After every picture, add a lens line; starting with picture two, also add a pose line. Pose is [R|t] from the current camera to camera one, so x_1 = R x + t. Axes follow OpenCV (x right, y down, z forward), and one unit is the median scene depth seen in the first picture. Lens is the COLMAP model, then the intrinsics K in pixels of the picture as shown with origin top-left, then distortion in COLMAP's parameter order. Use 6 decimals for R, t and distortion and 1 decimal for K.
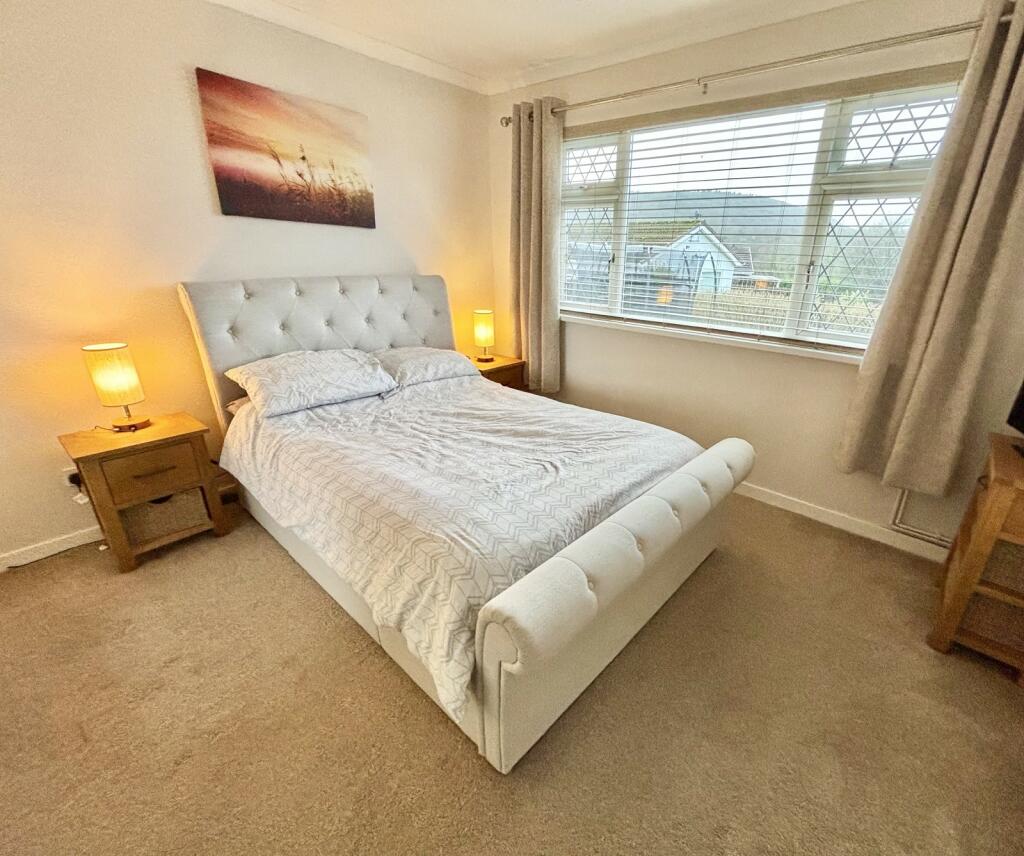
lens RADIAL K [[458.8, 0, 566.2], [0, 458.8, 427.2], [0, 0, 1]] dist [0.001063, -0.000197]
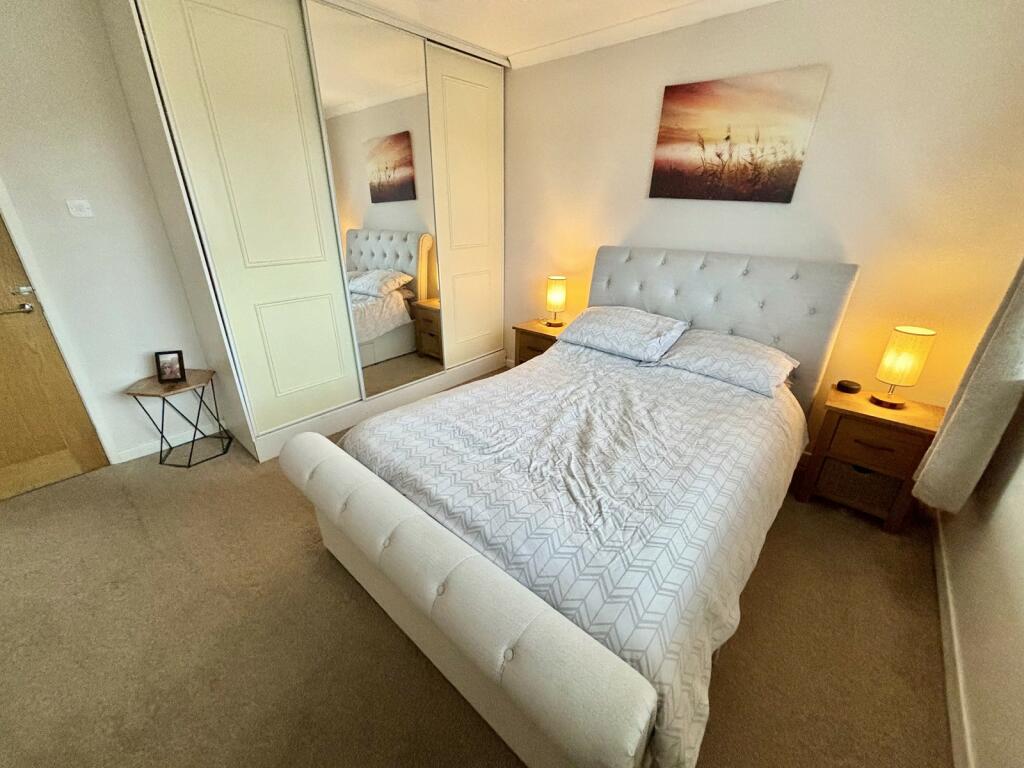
lens RADIAL K [[412.1, 0, 512.0], [0, 412.1, 384.0], [0, 0, 1]] dist [-0.006111, 0.000631]
pose [[-0.030072, 0.362555, -0.931477, 0.523679], [-0.377674, 0.858694, 0.346419, -0.252872], [0.925450, 0.362212, 0.111105, 0.665098]]
